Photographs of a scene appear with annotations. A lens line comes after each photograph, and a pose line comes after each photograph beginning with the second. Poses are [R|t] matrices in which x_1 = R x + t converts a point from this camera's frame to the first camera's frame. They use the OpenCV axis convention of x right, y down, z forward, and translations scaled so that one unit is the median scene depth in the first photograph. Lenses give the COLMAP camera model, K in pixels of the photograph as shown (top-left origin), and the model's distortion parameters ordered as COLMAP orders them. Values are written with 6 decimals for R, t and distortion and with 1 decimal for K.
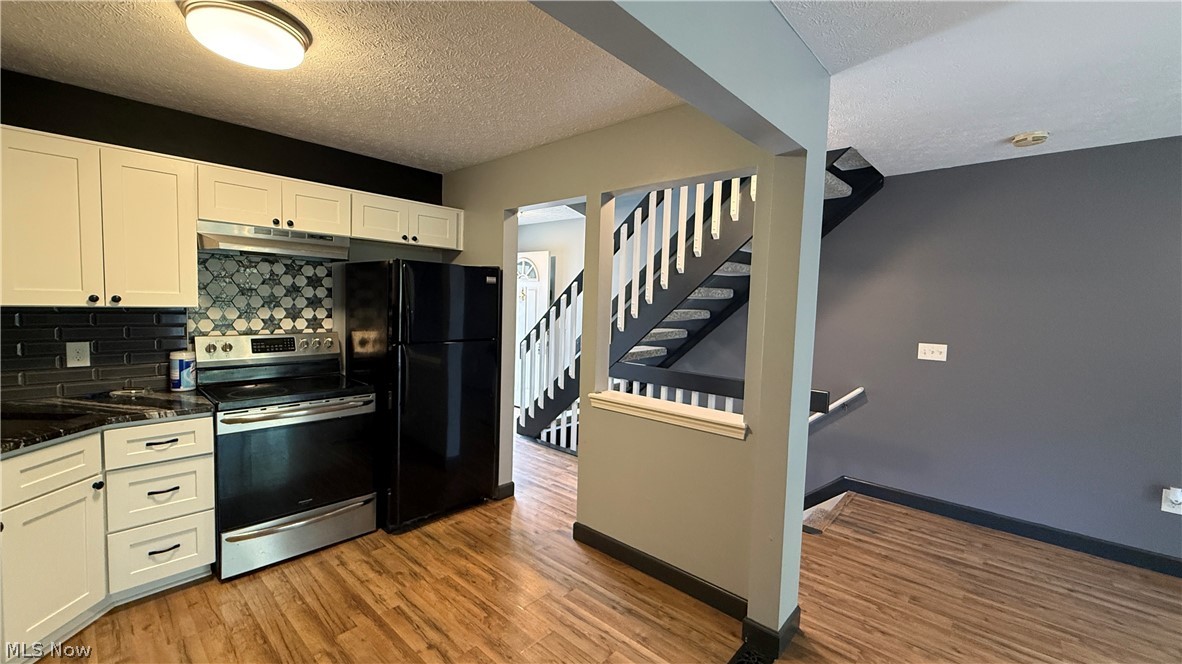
lens RADIAL K [[472.0, 0, 589.0], [0, 472.0, 332.7], [0, 0, 1]] dist [0.000333, -0.000102]
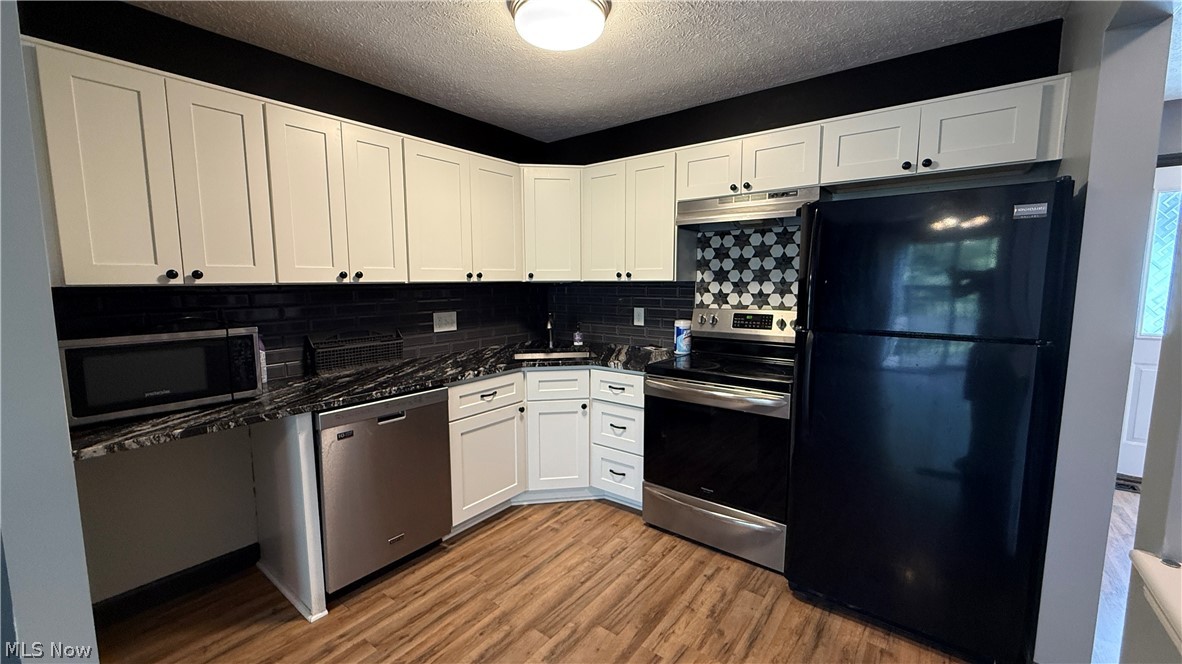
lens RADIAL K [[472.0, 0, 589.0], [0, 472.0, 332.7], [0, 0, 1]] dist [0.000333, -0.000102]
pose [[0.078586, 0.084130, -0.993351, 0.277691], [-0.059110, 0.995073, 0.079600, -0.008351], [0.995153, 0.052462, 0.083172, 0.695682]]
